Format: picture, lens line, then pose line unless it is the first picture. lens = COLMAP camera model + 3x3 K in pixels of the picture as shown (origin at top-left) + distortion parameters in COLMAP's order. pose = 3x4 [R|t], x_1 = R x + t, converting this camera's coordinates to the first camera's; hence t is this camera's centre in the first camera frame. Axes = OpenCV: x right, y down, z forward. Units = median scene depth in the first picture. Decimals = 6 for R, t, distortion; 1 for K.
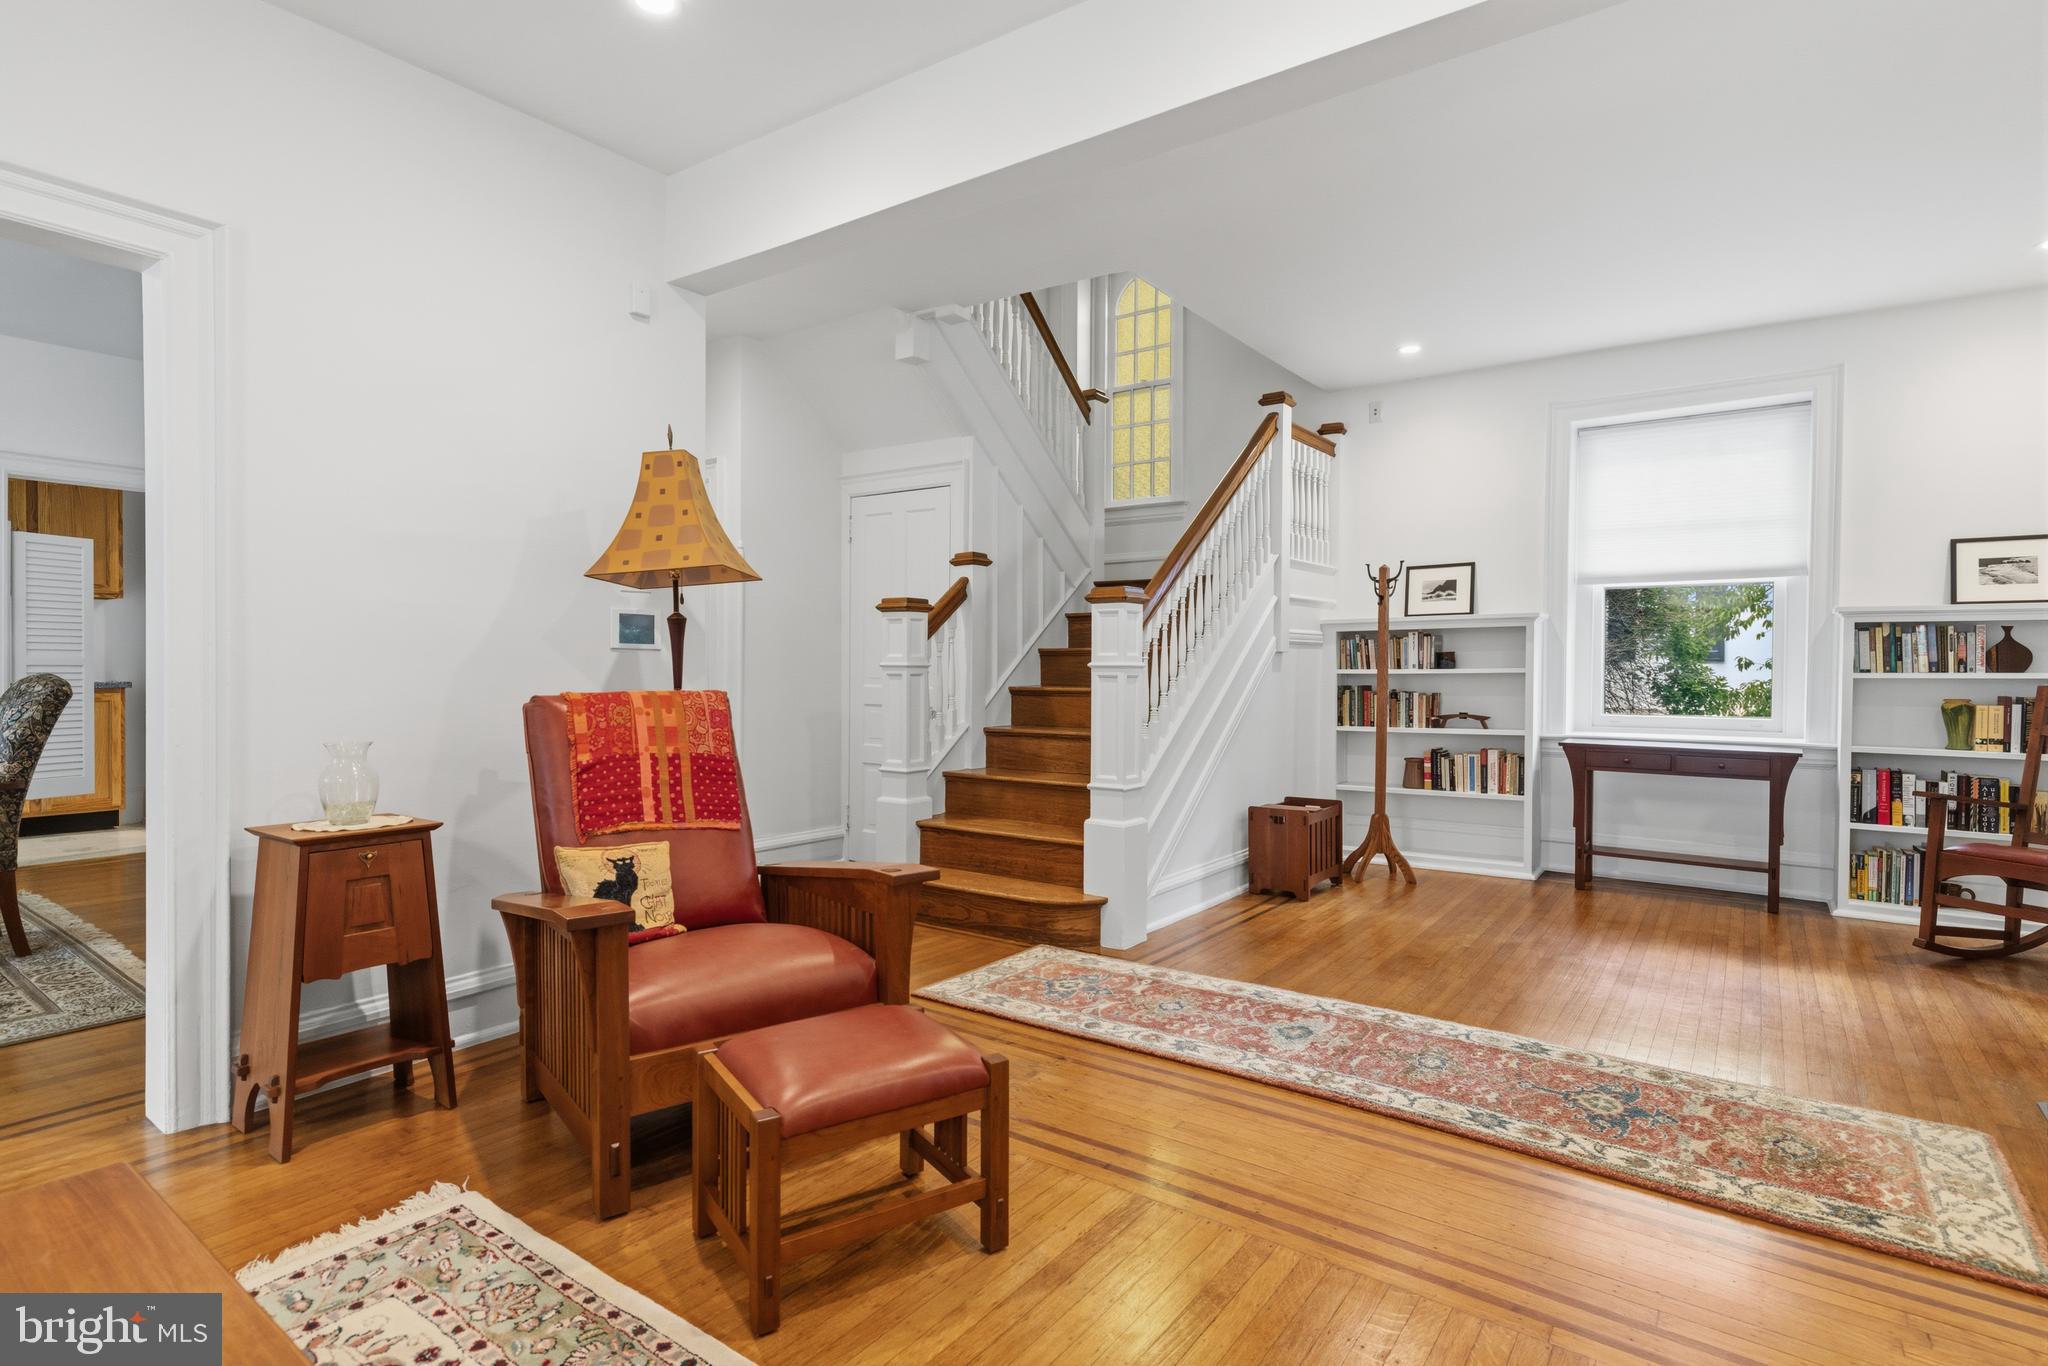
lens RADIAL K [[1059.0, 0, 999.8], [0, 1059.0, 680.2], [0, 0, 1]] dist [0.000223, 0.002342]
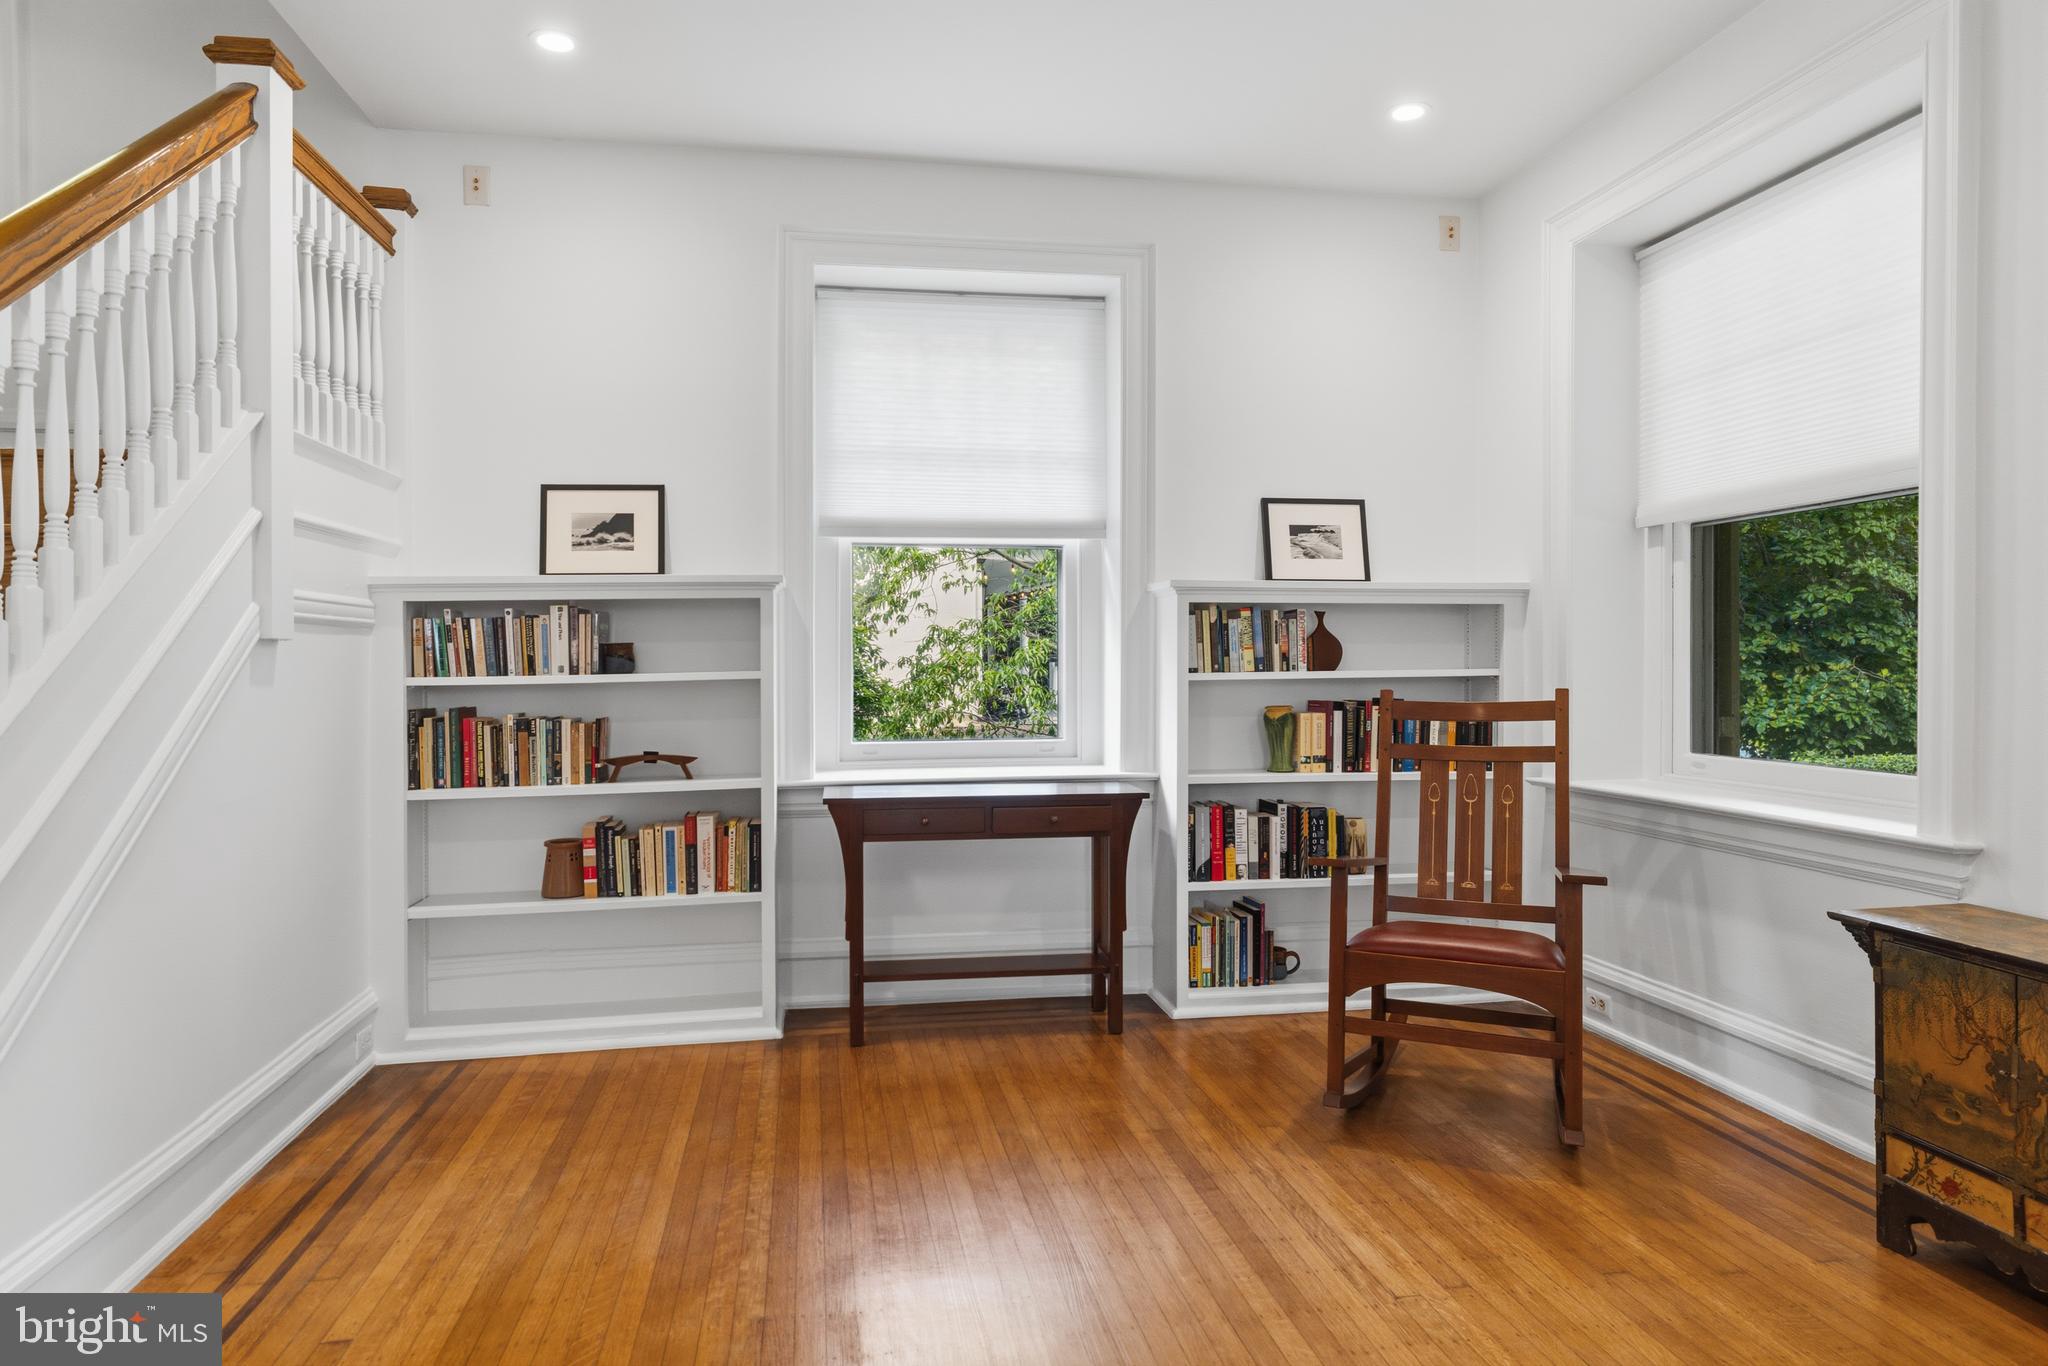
lens RADIAL K [[1213.9, 0, 1025.1], [0, 1213.9, 668.9], [0, 0, 1]] dist [0.008841, -0.003280]
pose [[0.700021, -0.008864, 0.714068, 0.143157], [0.018473, 0.999813, -0.005699, -0.006943], [-0.713884, 0.017181, 0.700054, 0.494109]]
